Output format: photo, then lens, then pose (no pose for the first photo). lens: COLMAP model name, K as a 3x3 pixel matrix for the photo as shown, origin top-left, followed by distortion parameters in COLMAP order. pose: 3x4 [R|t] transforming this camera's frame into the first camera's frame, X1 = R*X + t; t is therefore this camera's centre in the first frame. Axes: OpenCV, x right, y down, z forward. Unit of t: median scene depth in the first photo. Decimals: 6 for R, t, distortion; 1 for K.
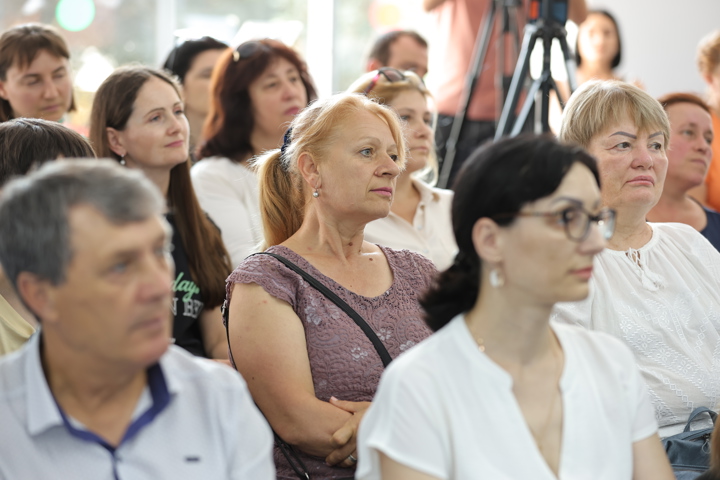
lens RADIAL K [[2270.3, 0, 360.0], [0, 2270.3, 240.0], [0, 0, 1]] dist [0.012038, -18.005241]
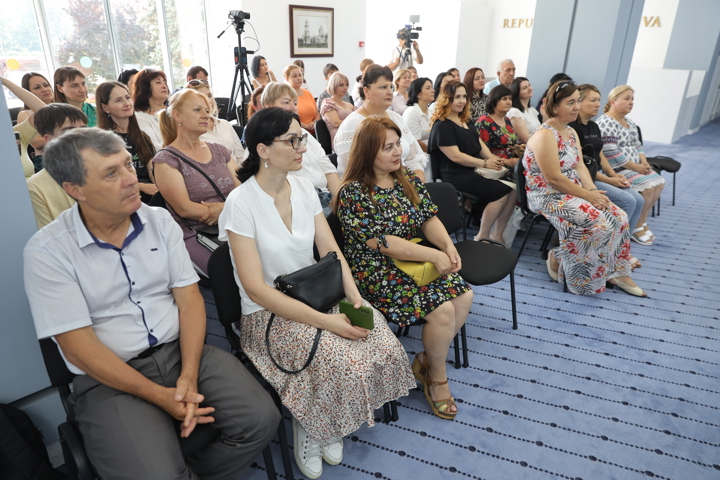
lens RADIAL K [[491.3, 0, 360.0], [0, 491.3, 240.0], [0, 0, 1]] dist [-0.036185, 0.000417]
pose [[0.938567, -0.121241, 0.323099, -0.024796], [0.037003, 0.966213, 0.255075, -0.030074], [-0.343108, -0.227449, 0.911342, 0.310601]]
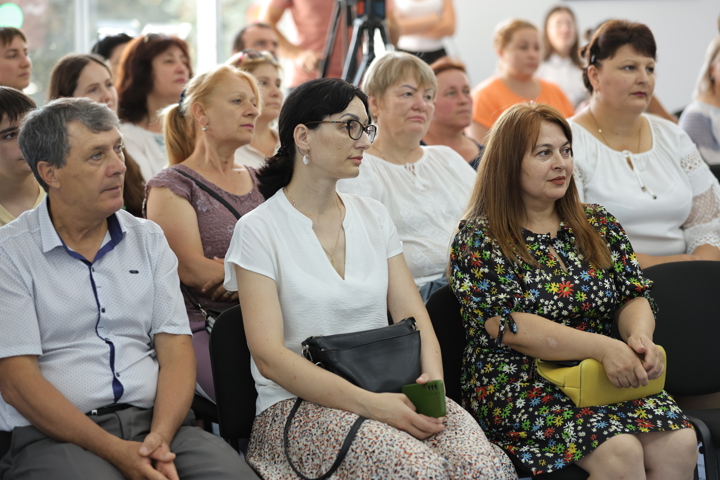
lens RADIAL K [[2270.3, 0, 360.0], [0, 2270.3, 240.0], [0, 0, 1]] dist [0.012038, -18.005241]
pose [[0.998492, -0.010039, 0.053974, 0.003109], [0.009972, 0.999949, 0.001515, 0.054639], [-0.053987, -0.000974, 0.998541, -0.552756]]
